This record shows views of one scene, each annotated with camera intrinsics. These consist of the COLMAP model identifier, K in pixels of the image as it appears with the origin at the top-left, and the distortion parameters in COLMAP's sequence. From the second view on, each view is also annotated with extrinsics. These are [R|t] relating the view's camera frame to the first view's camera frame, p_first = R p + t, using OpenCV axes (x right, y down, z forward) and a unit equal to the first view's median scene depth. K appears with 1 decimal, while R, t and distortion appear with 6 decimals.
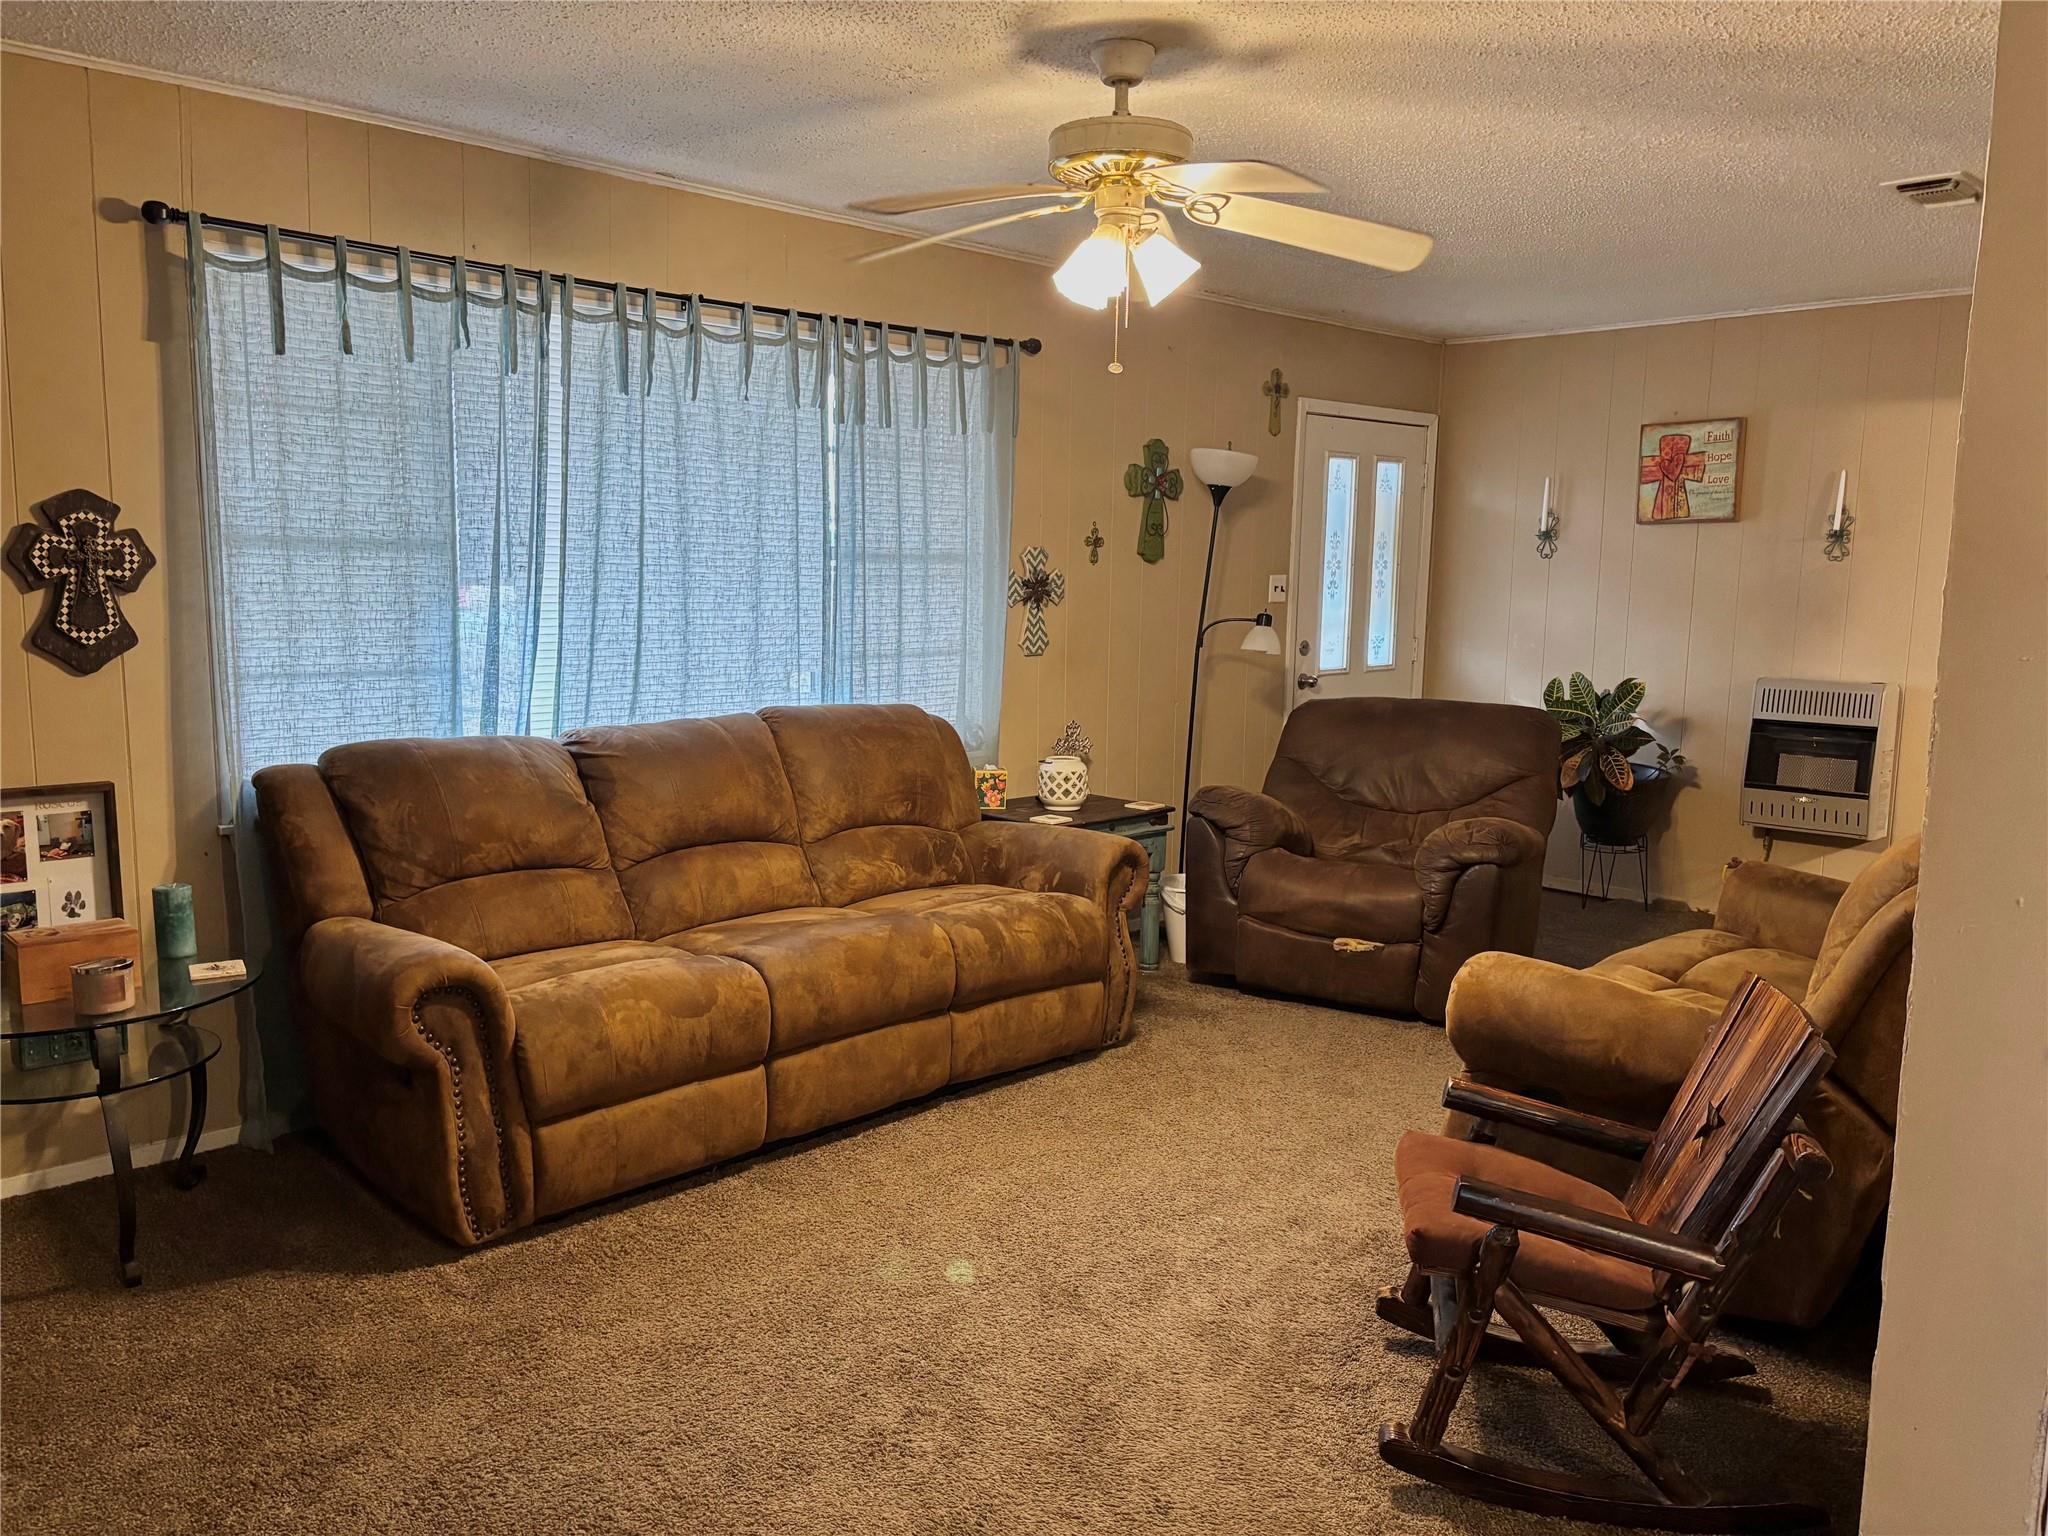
lens RADIAL K [[1557.7, 0, 1024.0], [0, 1557.7, 768.0], [0, 0, 1]] dist [0.103216, -0.181624]
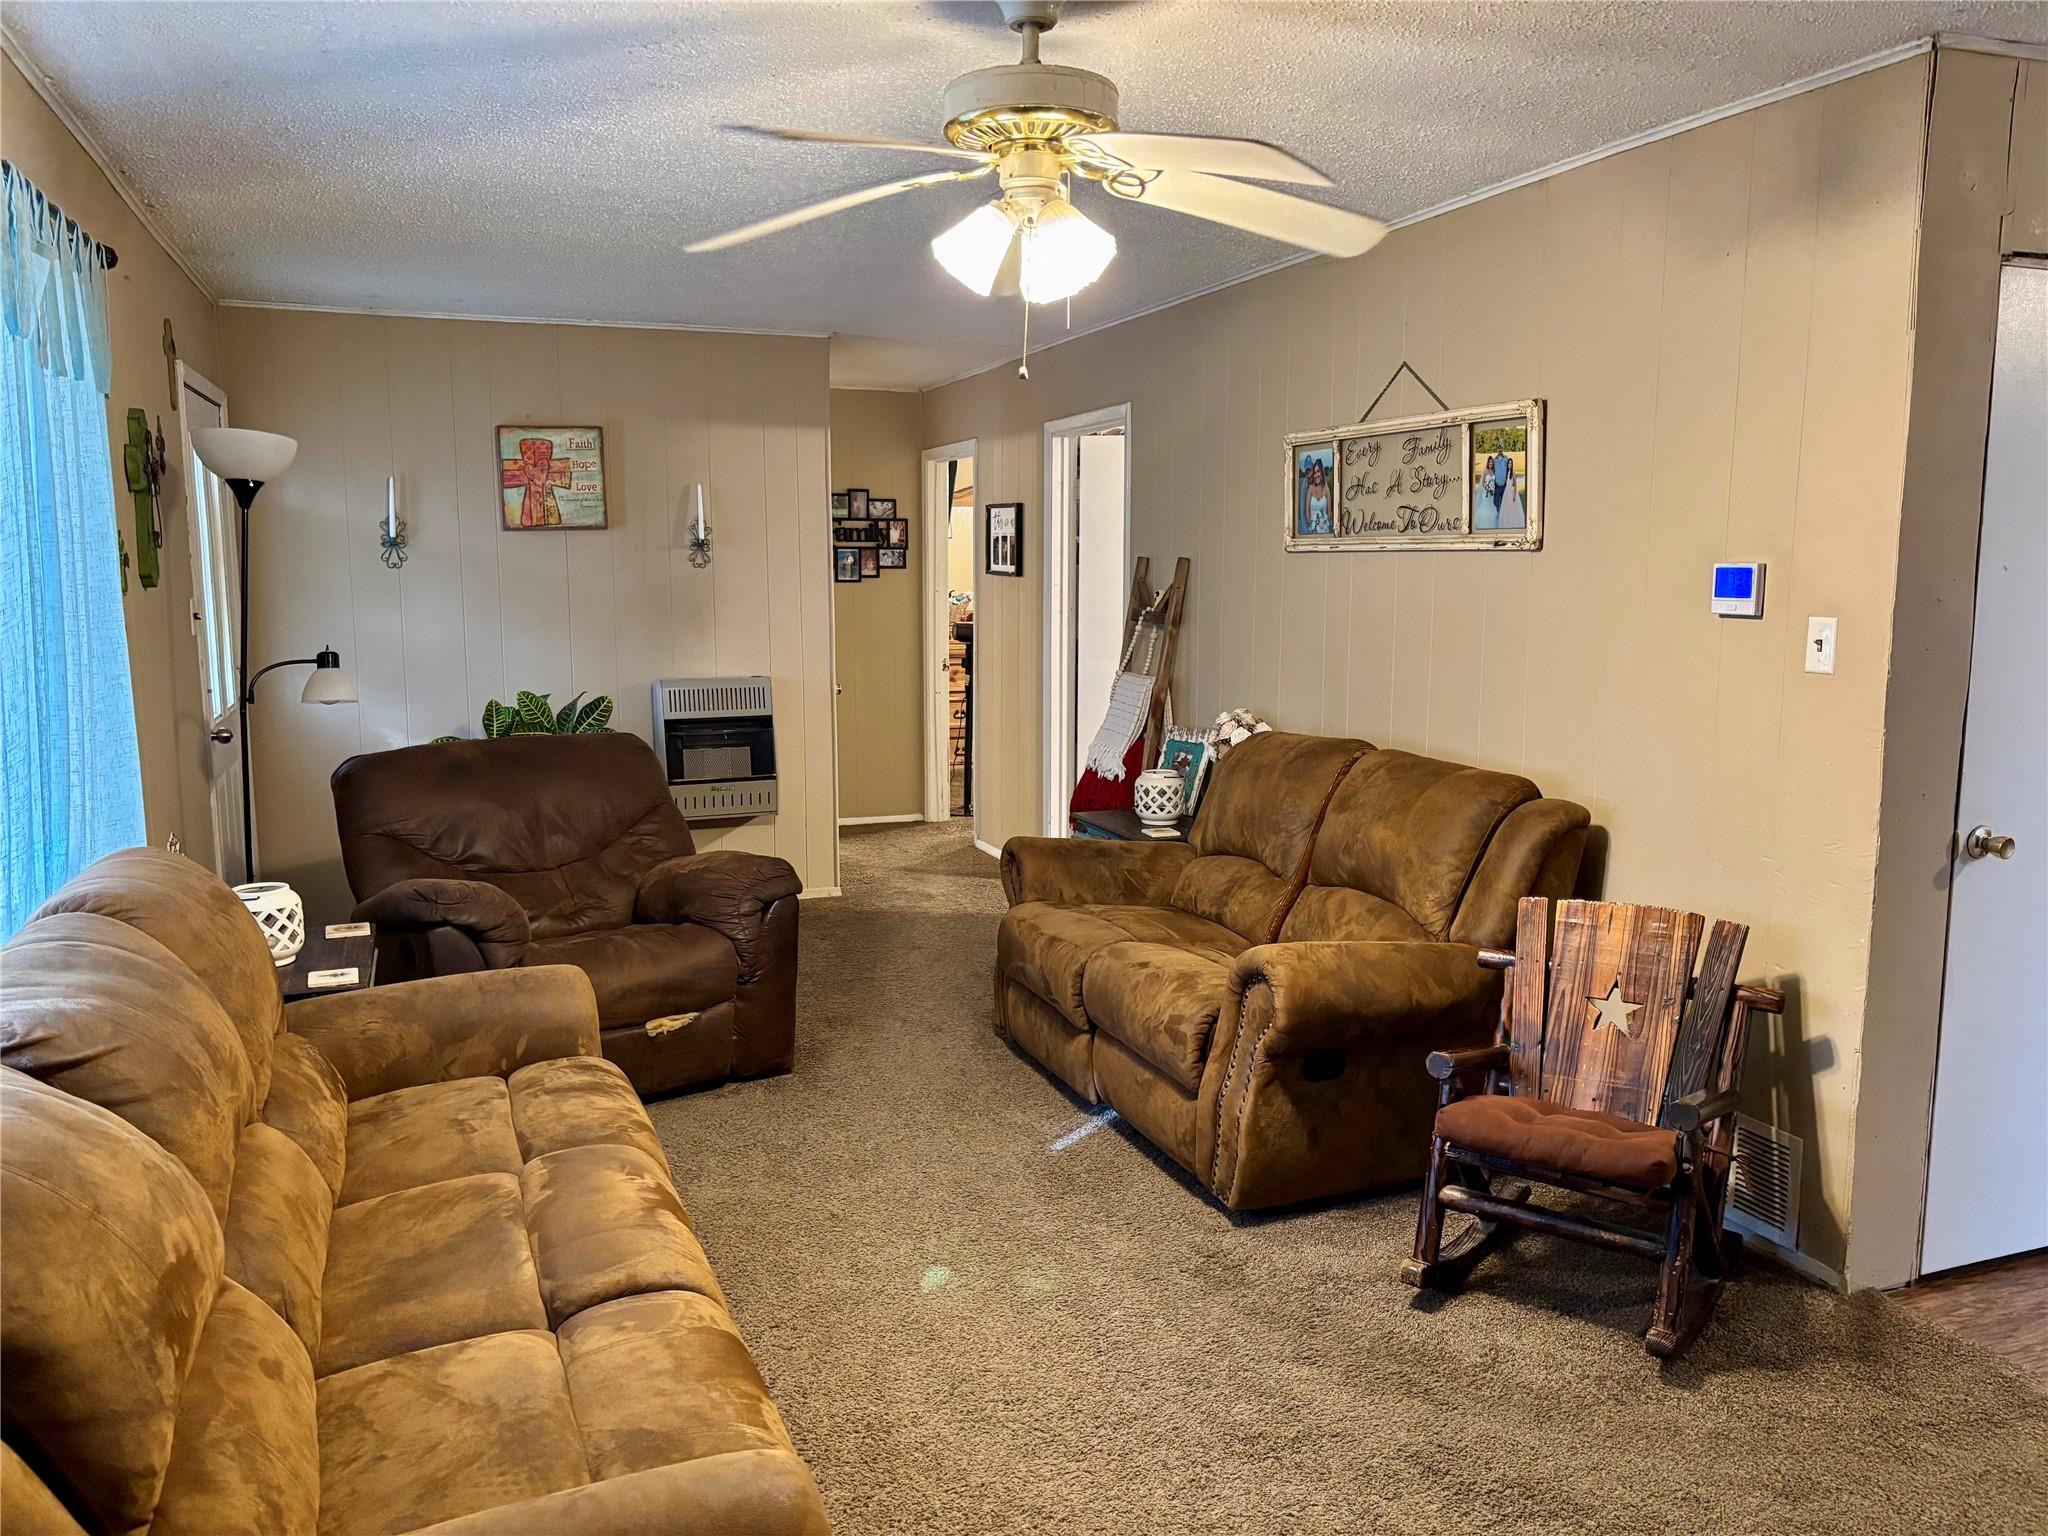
lens RADIAL K [[1557.7, 0, 1024.0], [0, 1557.7, 768.0], [0, 0, 1]] dist [0.103216, -0.181624]
pose [[0.404683, -0.141123, 0.903502, -0.373848], [0.131551, 0.986728, 0.095200, -0.066083], [-0.904945, 0.080331, 0.417877, 0.350575]]
